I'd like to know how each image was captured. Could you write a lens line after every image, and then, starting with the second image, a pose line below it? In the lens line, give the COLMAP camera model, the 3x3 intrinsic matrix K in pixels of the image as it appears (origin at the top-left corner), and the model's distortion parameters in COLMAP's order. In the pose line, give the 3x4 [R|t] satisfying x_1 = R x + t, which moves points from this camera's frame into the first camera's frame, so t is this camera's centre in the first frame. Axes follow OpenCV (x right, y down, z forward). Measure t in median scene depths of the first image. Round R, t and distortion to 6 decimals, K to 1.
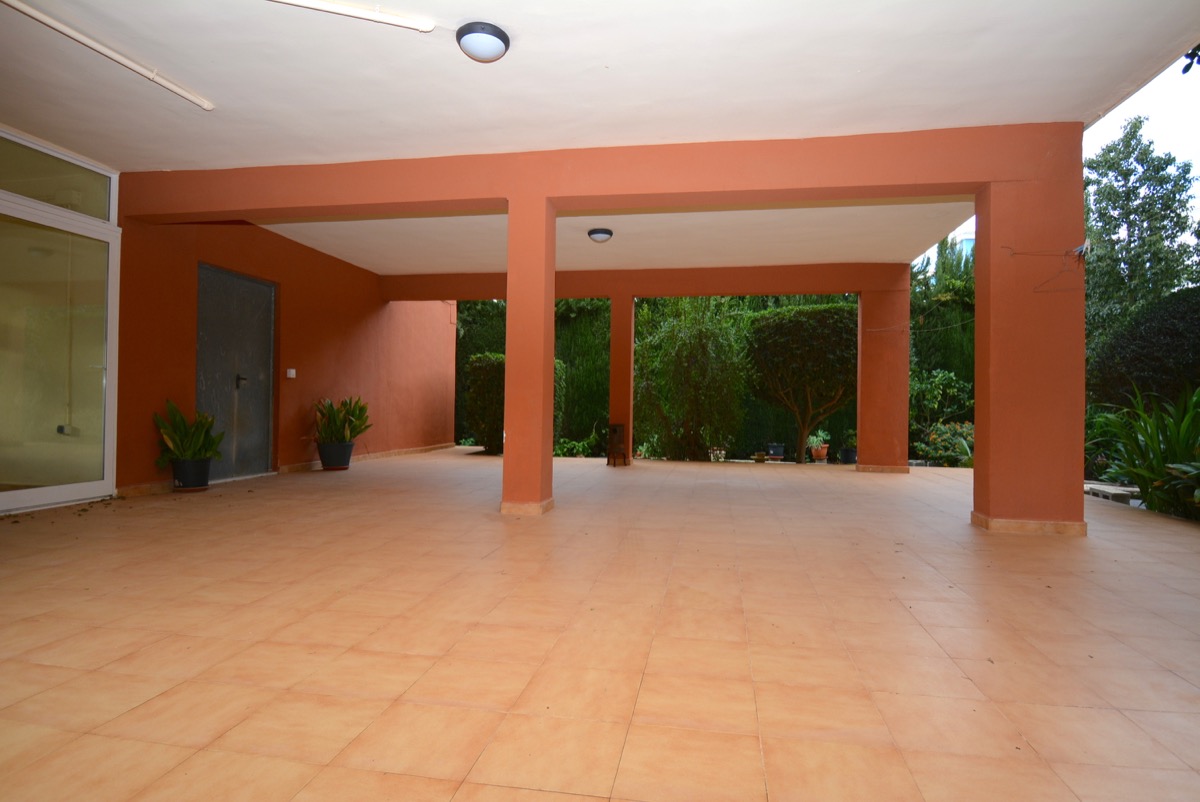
lens RADIAL K [[669.6, 0, 599.4], [0, 669.6, 400.1], [0, 0, 1]] dist [0.024578, -0.035197]
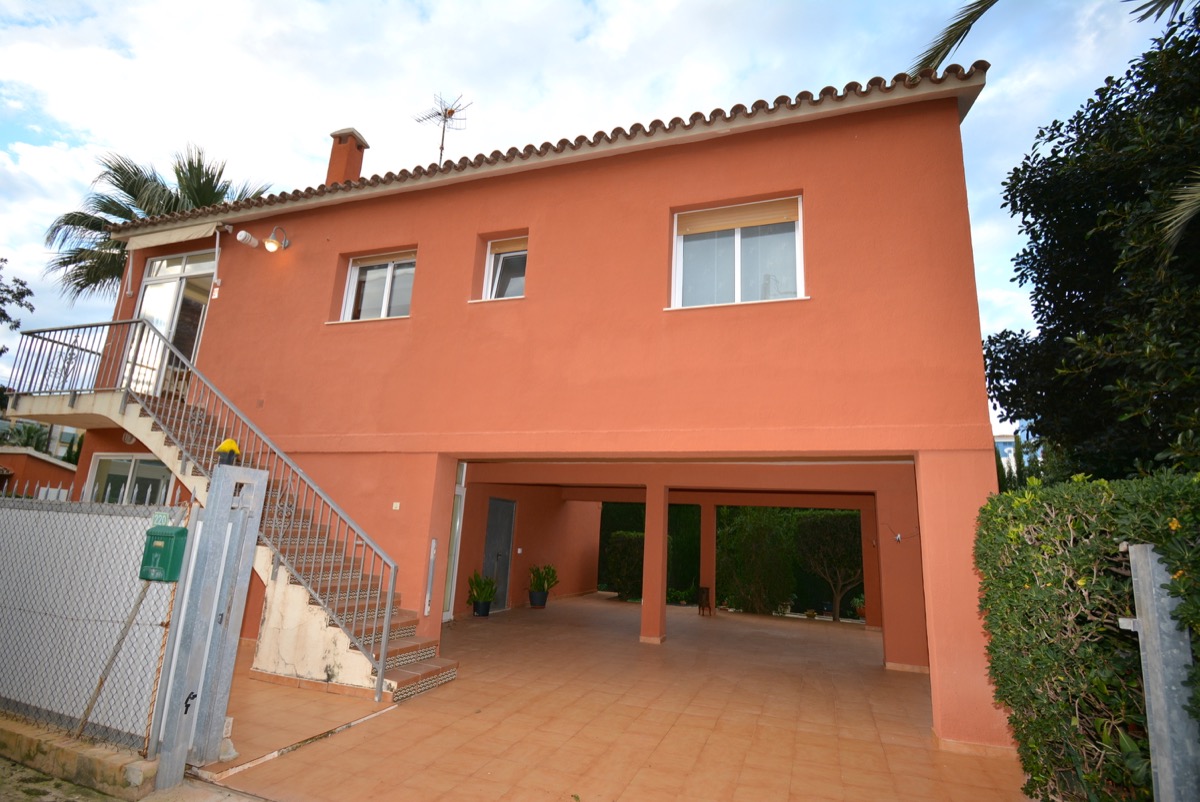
lens RADIAL K [[593.3, 0, 600.0], [0, 593.3, 401.0], [0, 0, 1]] dist [0.018986, -0.027010]
pose [[0.984752, 0.001260, -0.173958, 0.025250], [-0.039443, 0.975549, -0.216213, -0.079285], [0.169433, 0.219778, 0.960724, -0.489524]]
